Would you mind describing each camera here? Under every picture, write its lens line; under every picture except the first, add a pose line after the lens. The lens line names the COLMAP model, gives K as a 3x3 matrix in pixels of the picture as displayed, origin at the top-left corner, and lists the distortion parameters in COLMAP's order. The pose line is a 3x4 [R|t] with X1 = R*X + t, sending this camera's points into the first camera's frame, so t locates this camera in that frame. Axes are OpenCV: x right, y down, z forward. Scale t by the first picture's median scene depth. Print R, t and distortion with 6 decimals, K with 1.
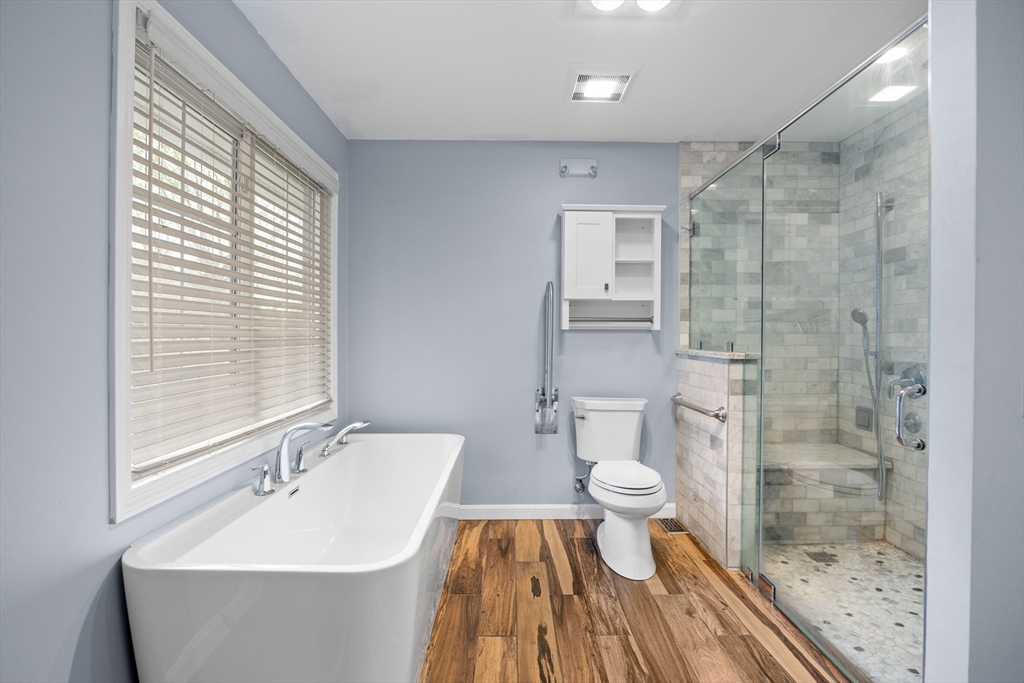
lens RADIAL K [[481.9, 0, 512.2], [0, 481.9, 340.2], [0, 0, 1]] dist [-0.013542, 0.000532]
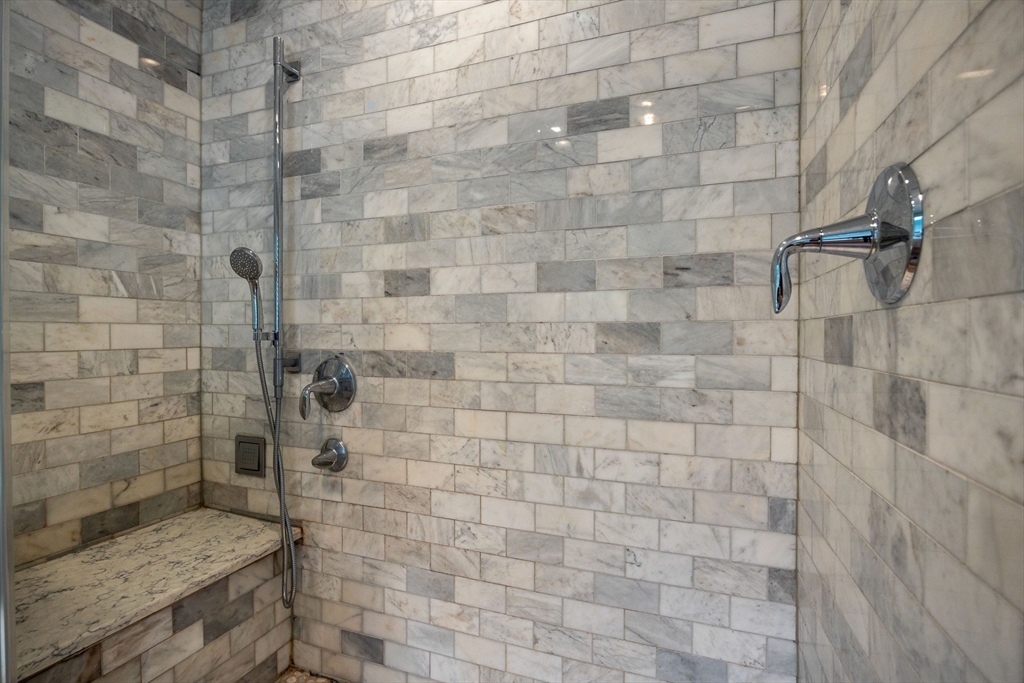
lens RADIAL K [[481.9, 0, 512.2], [0, 481.9, 340.2], [0, 0, 1]] dist [-0.013542, 0.000532]
pose [[0.357045, -0.011196, 0.934020, 0.345402], [0.005041, 0.999937, 0.010059, 0.027656], [-0.934074, 0.001117, 0.357078, 0.547364]]
